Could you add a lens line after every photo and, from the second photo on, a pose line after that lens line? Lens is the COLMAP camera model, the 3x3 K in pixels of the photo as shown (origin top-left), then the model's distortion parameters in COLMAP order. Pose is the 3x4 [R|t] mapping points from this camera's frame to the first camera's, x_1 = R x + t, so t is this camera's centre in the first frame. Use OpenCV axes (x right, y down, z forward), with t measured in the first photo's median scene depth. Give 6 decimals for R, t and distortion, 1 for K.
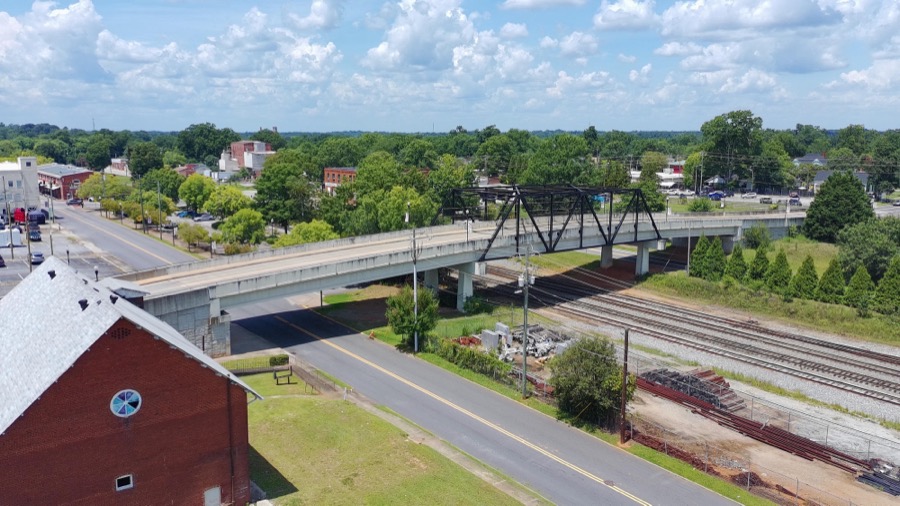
lens RADIAL K [[694.5, 0, 448.0], [0, 694.5, 254.4], [0, 0, 1]] dist [0.084696, -0.091172]
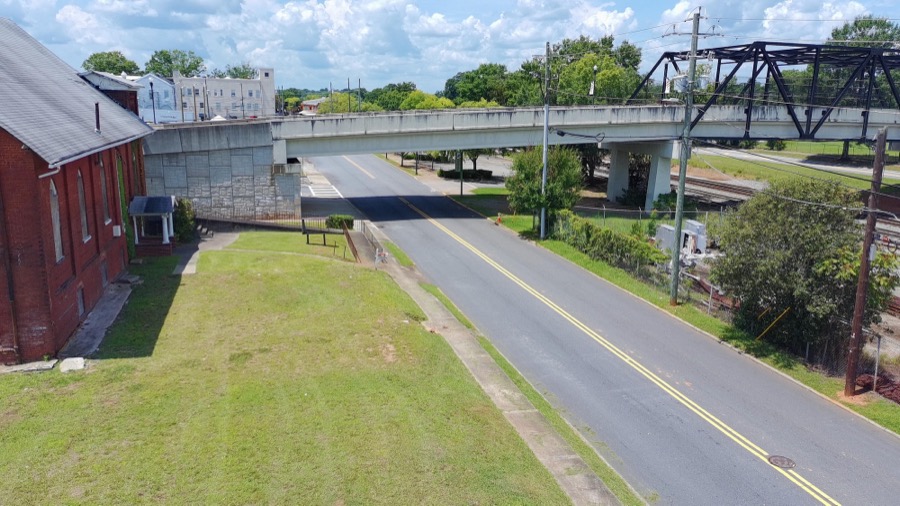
lens RADIAL K [[694.5, 0, 449.7], [0, 694.5, 250.6], [0, 0, 1]] dist [0.084696, -0.091172]
pose [[0.925163, 0.091043, -0.368491, 0.126340], [-0.077361, 0.995658, 0.051770, 0.128129], [0.371604, -0.019388, 0.928189, 0.355564]]
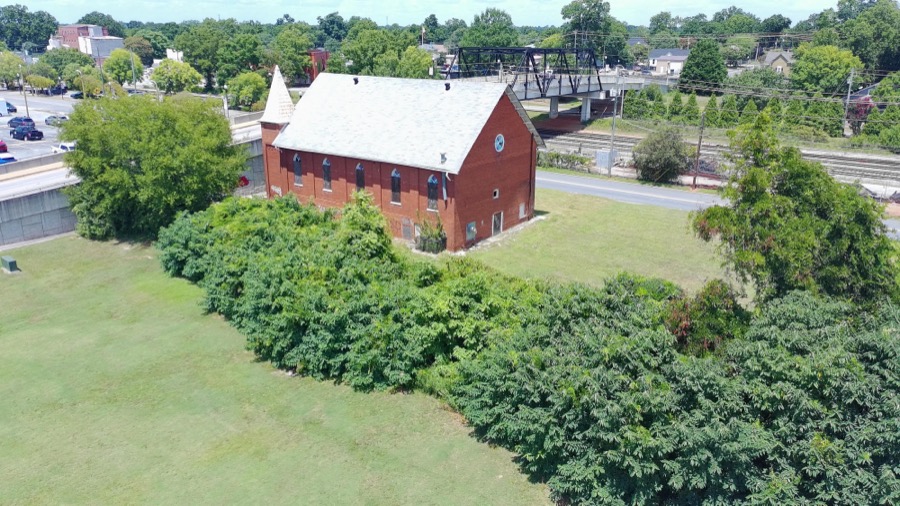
lens RADIAL K [[694.5, 0, 451.8], [0, 694.5, 238.7], [0, 0, 1]] dist [0.084696, -0.091172]
pose [[0.957432, -0.080734, 0.277138, -0.535989], [0.047140, 0.990933, 0.125816, 0.117231], [-0.284783, -0.107396, 0.952557, -0.265612]]
